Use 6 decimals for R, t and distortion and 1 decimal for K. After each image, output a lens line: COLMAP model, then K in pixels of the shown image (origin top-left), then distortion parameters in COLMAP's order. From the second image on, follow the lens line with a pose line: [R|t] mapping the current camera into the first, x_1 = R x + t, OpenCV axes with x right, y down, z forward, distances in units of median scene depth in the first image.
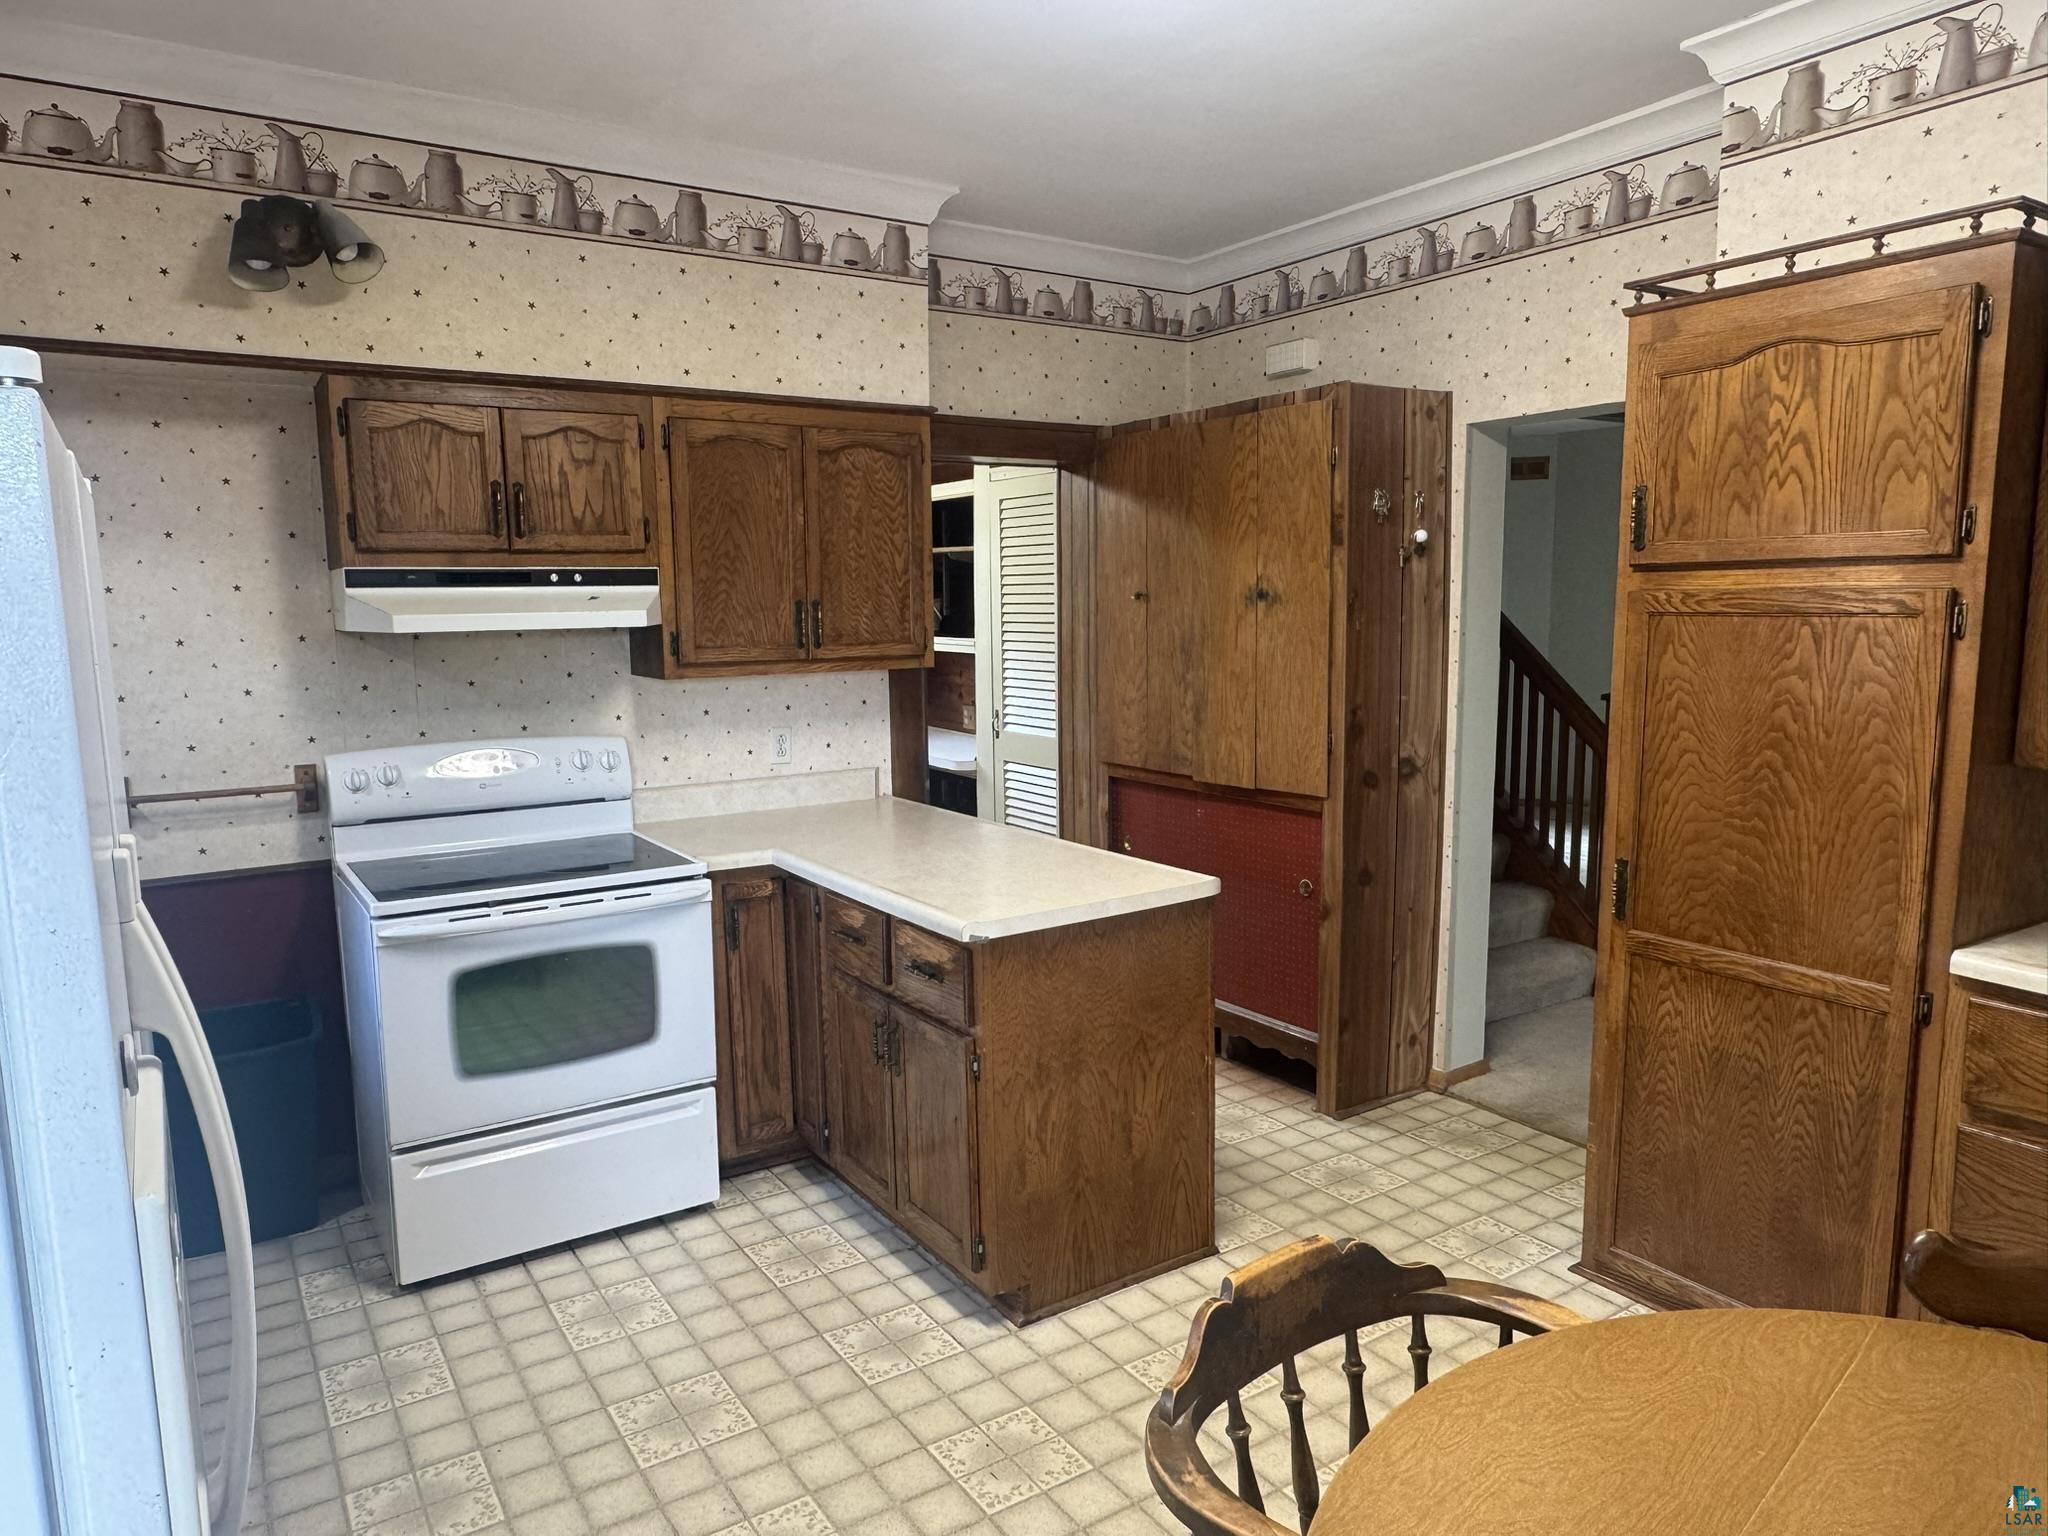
lens RADIAL K [[1310.2, 0, 1026.1], [0, 1310.2, 774.3], [0, 0, 1]] dist [-0.005646, 0.000682]
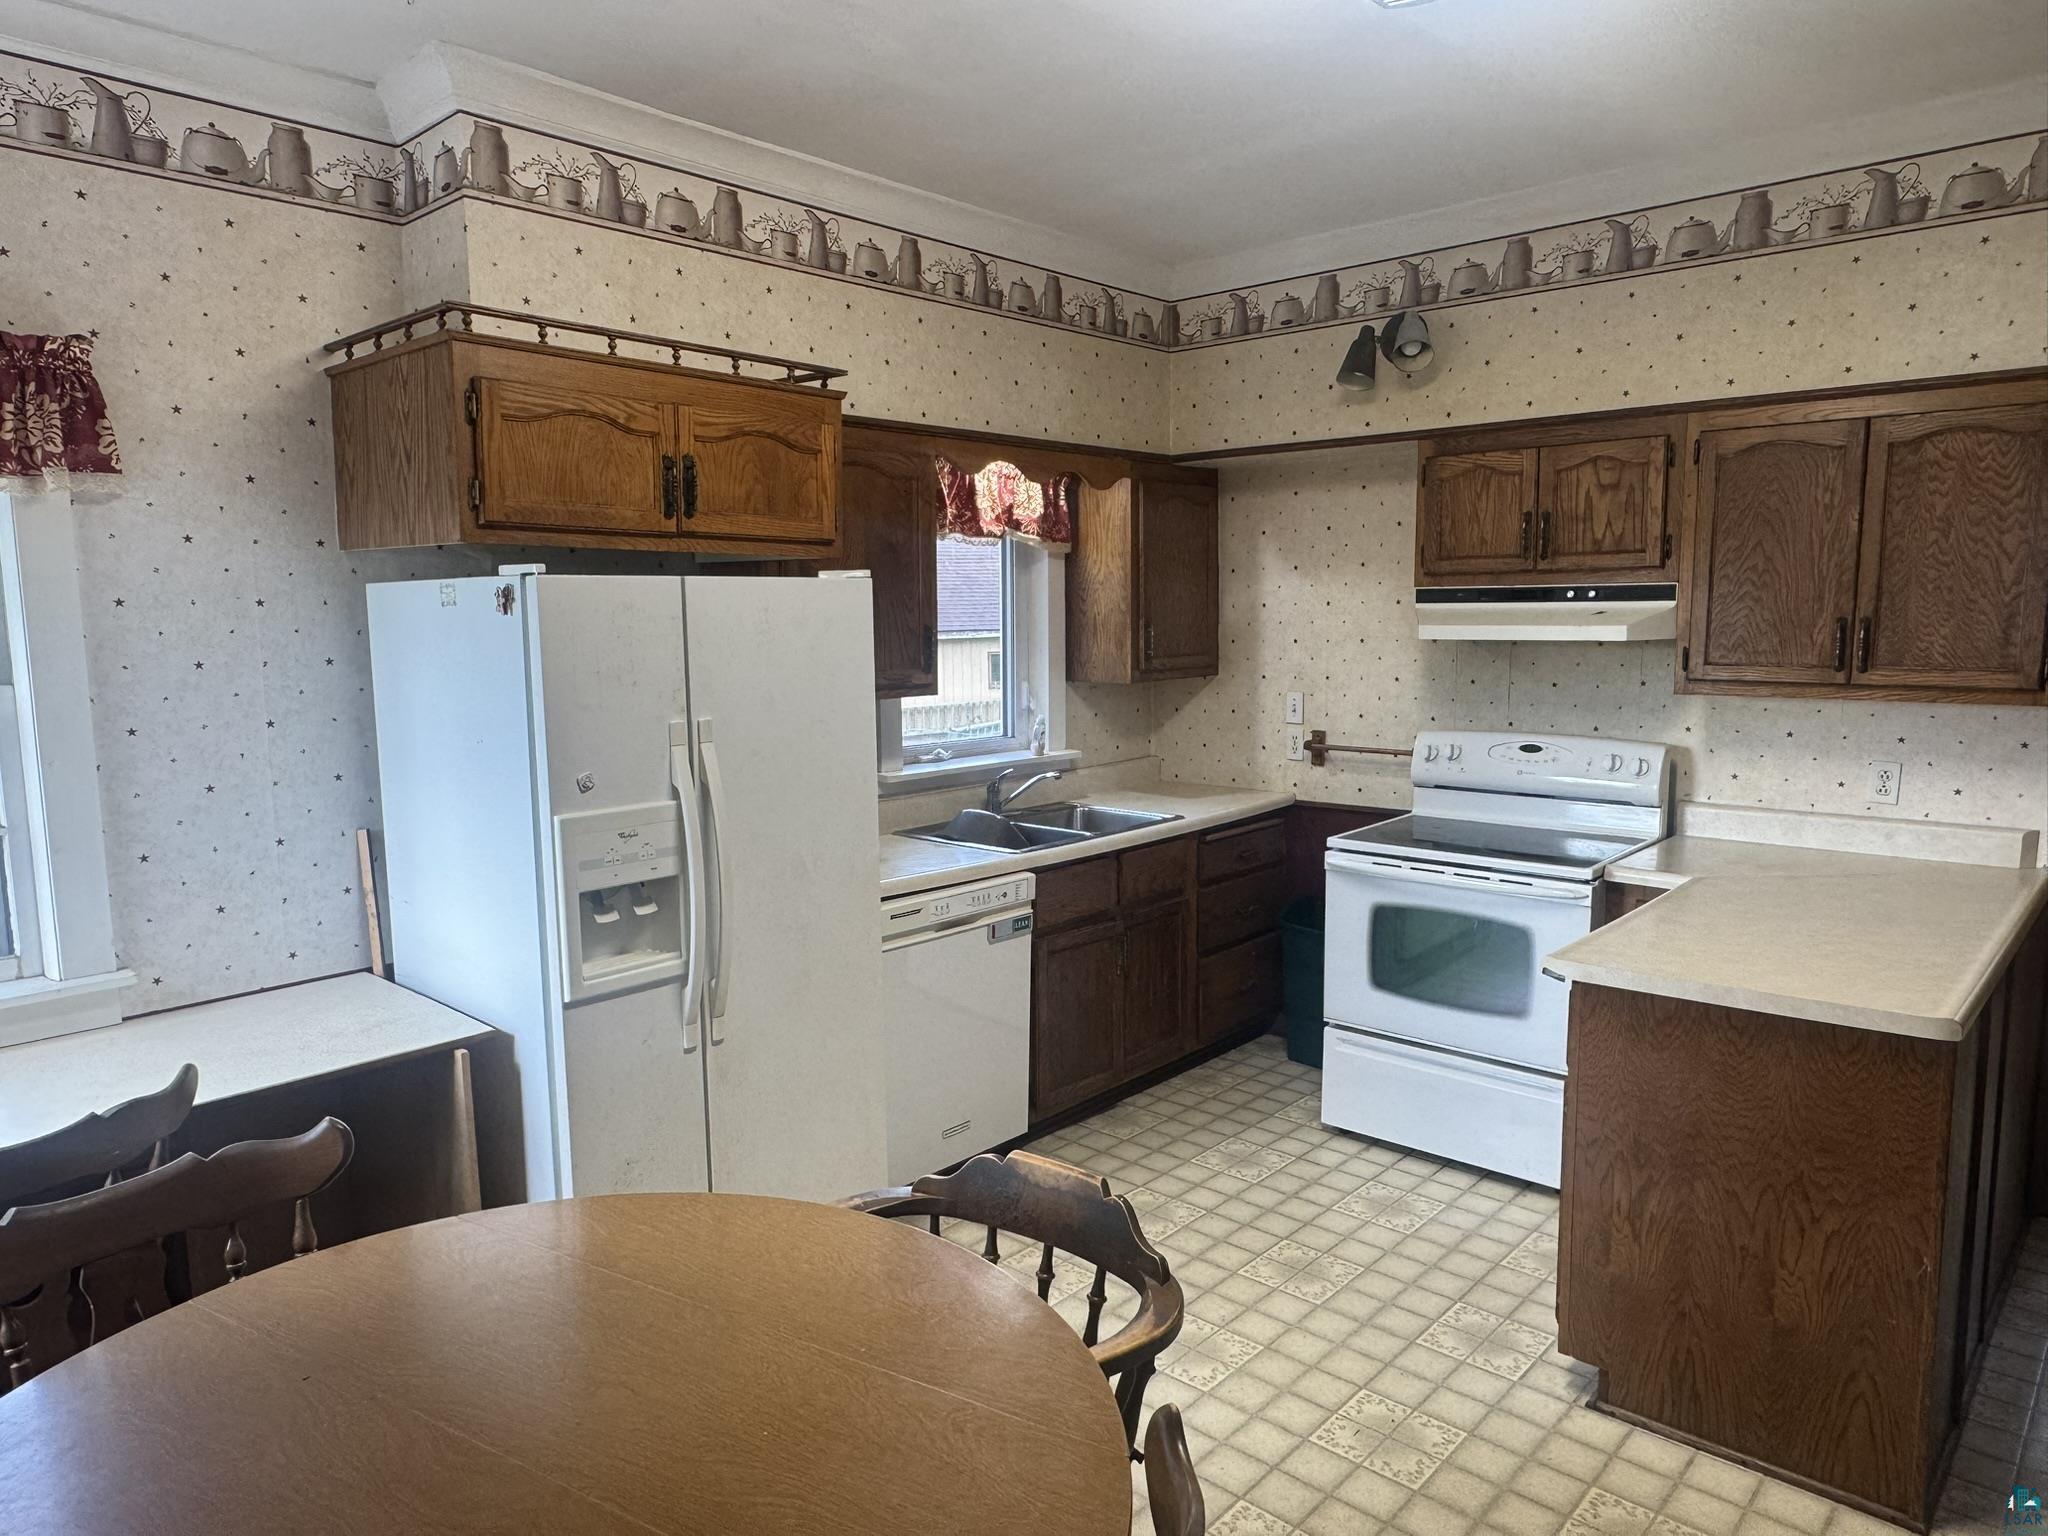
lens RADIAL K [[1310.2, 0, 1019.0], [0, 1310.2, 775.7], [0, 0, 1]] dist [-0.005646, 0.000682]
pose [[0.253436, 0.133255, -0.958130, 0.621319], [-0.122074, 0.986954, 0.104974, -0.059391], [0.959619, 0.090358, 0.266397, 0.276746]]
